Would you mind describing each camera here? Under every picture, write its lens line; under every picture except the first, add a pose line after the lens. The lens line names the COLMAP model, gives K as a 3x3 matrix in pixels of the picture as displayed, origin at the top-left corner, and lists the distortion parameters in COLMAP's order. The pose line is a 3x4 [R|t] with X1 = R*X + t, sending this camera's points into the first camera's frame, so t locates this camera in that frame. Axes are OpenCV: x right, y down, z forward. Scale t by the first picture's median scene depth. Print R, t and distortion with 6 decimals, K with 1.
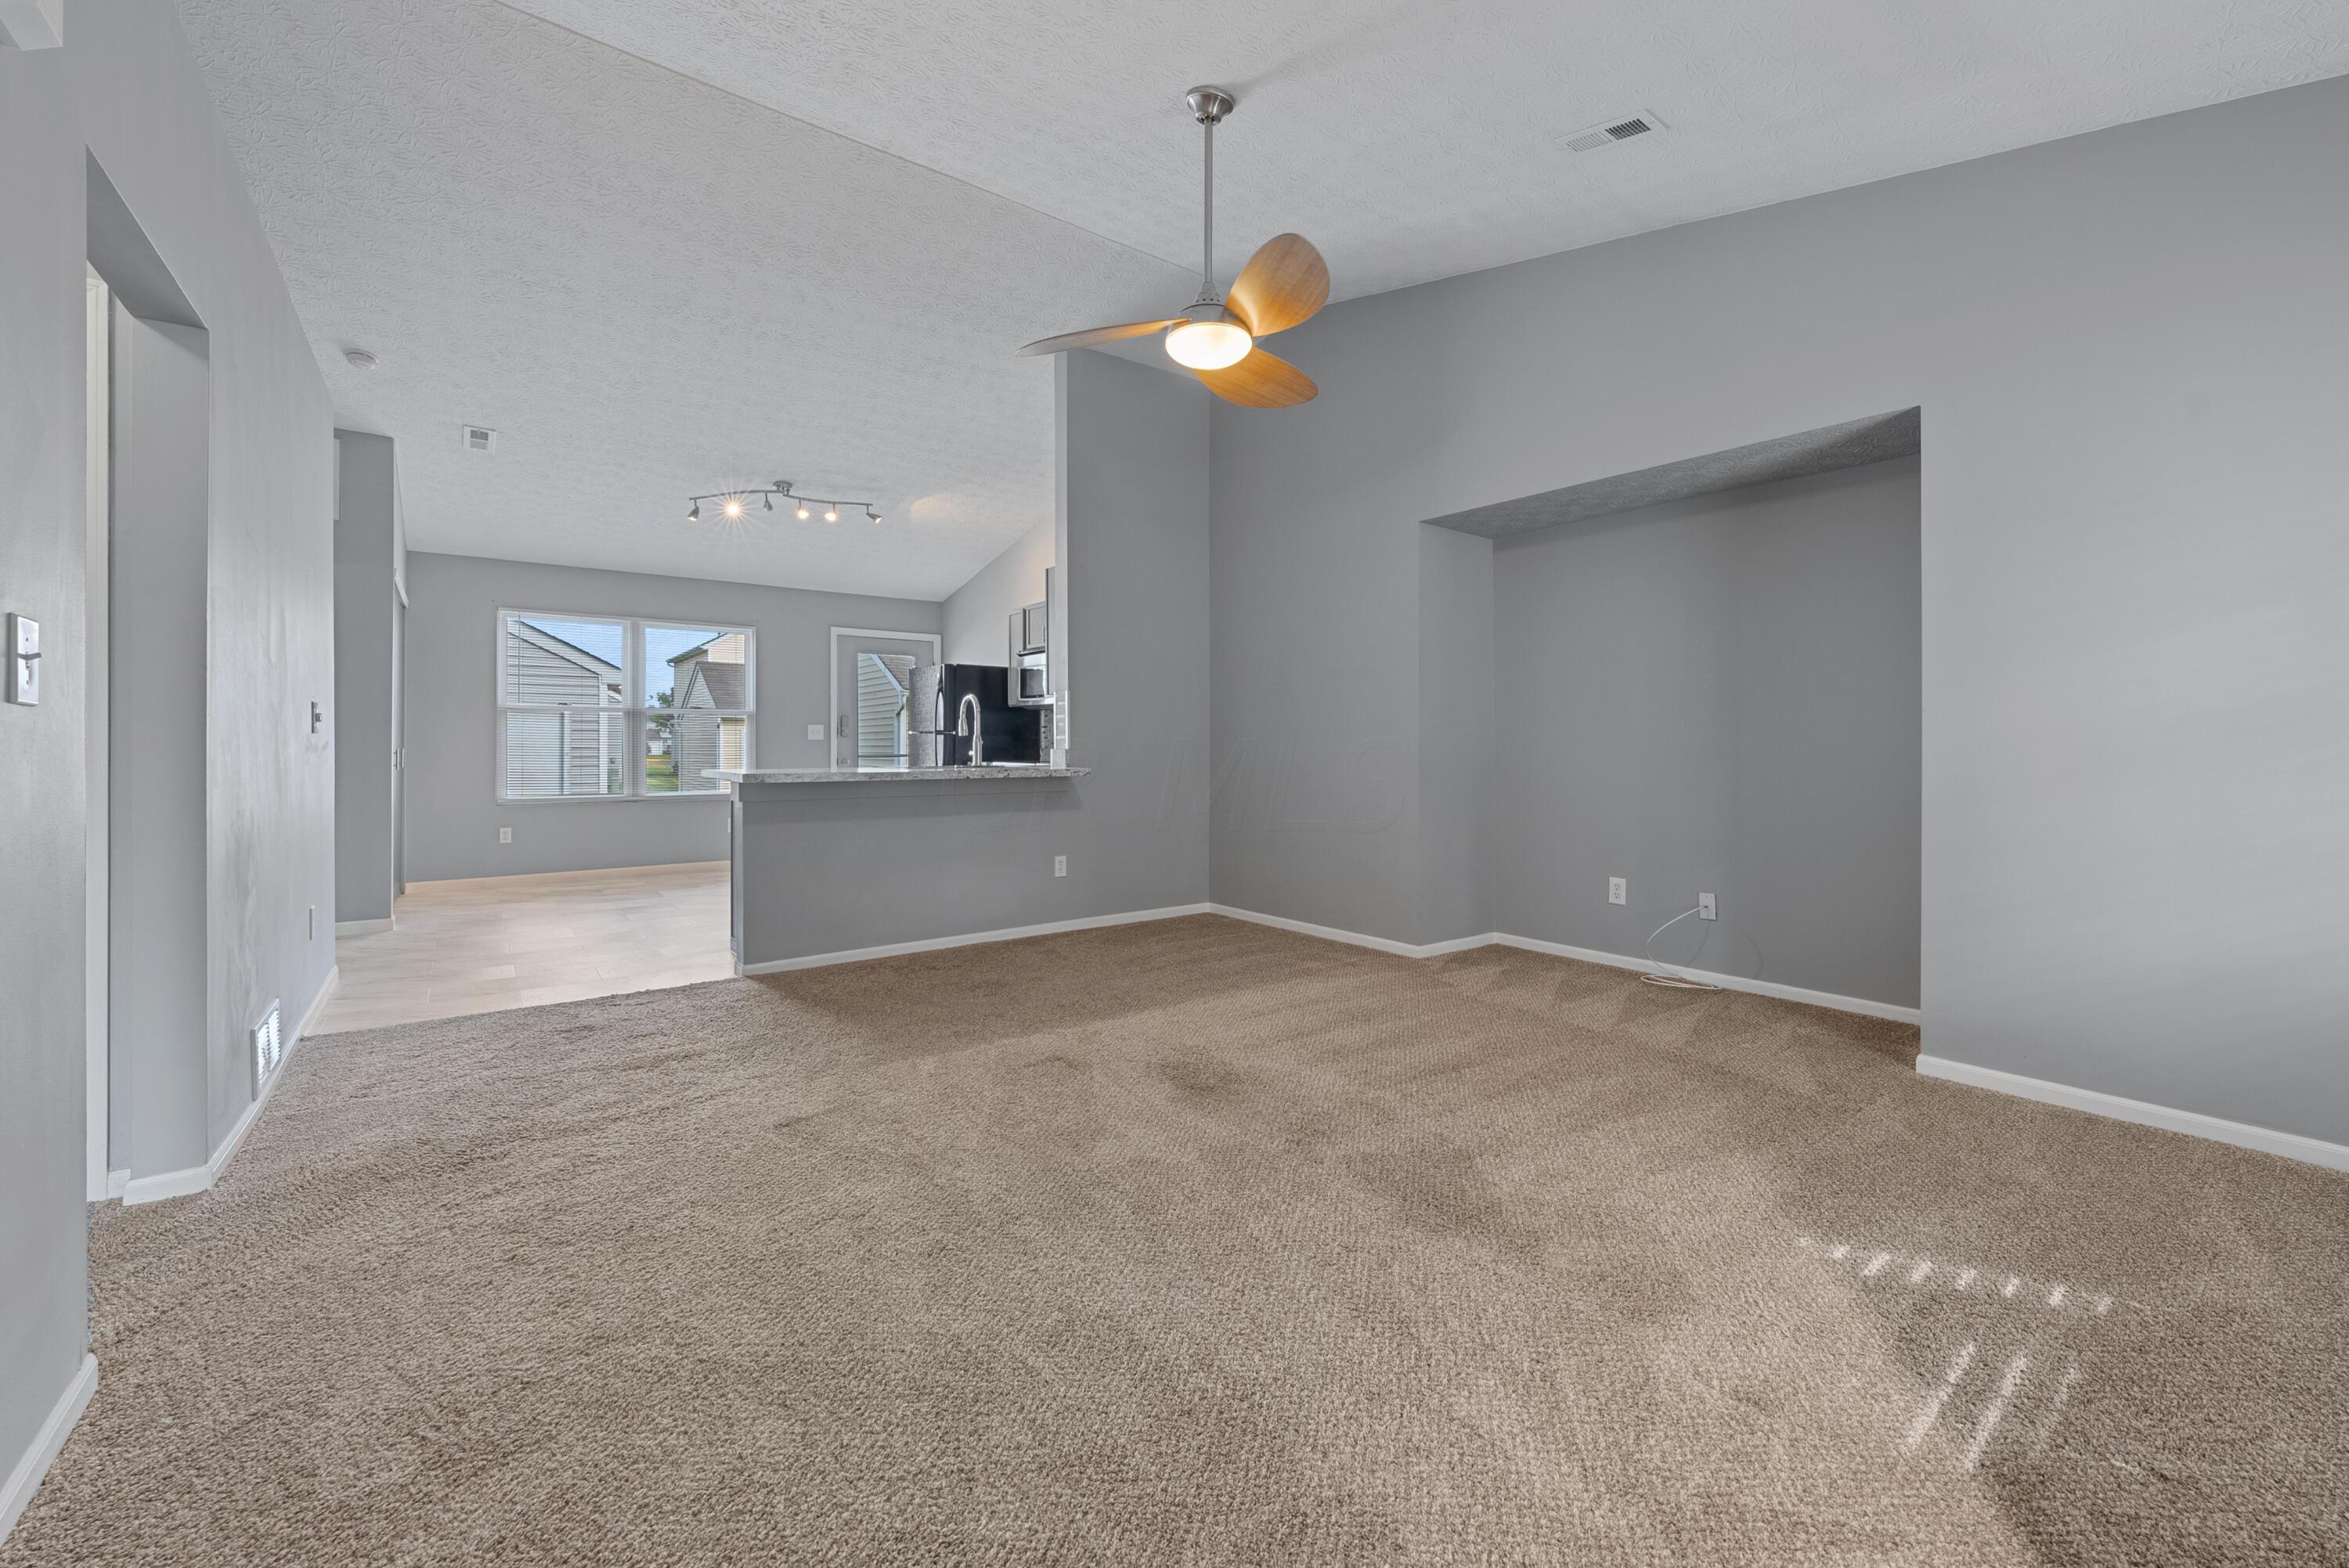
lens RADIAL K [[928.2, 0, 1174.5], [0, 928.2, 784.0], [0, 0, 1]] dist [0.000439, 0.000019]
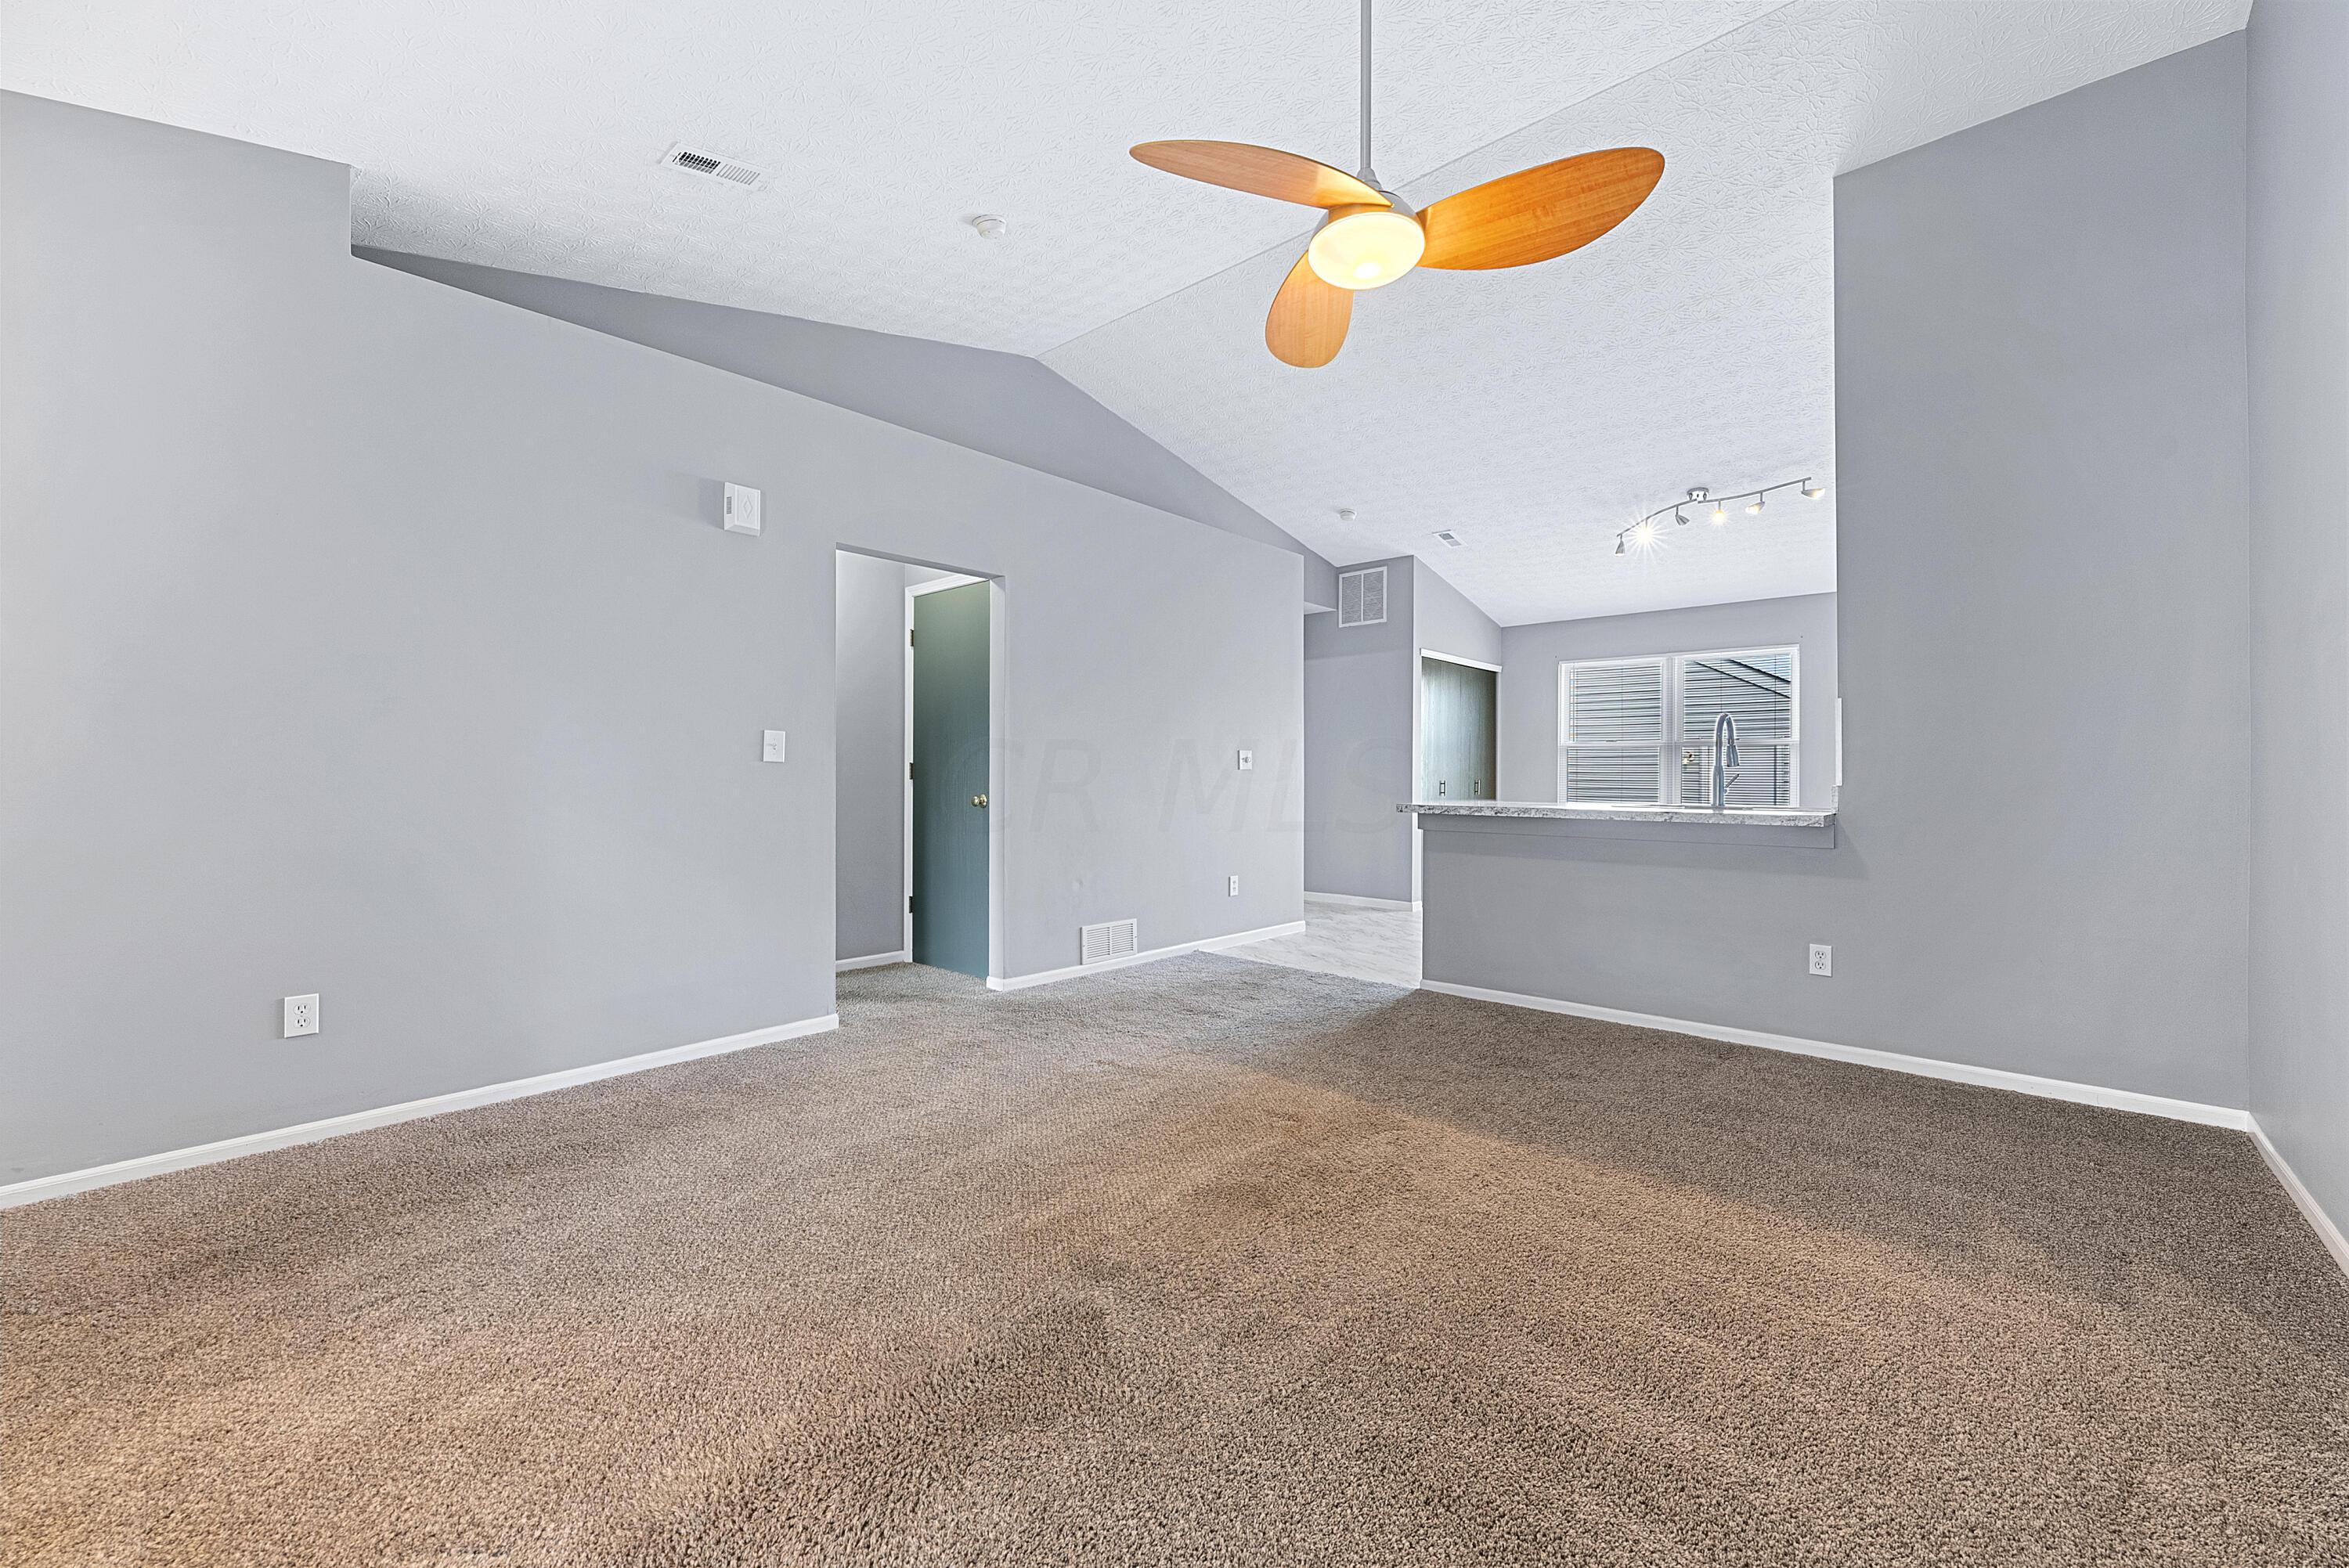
lens RADIAL K [[928.2, 0, 1174.5], [0, 928.2, 784.0], [0, 0, 1]] dist [0.000439, 0.000019]
pose [[0.198698, 0.007163, -0.980035, 0.373101], [-0.044545, 0.999006, -0.001730, -0.013957], [0.979048, 0.043999, 0.198819, 0.341444]]
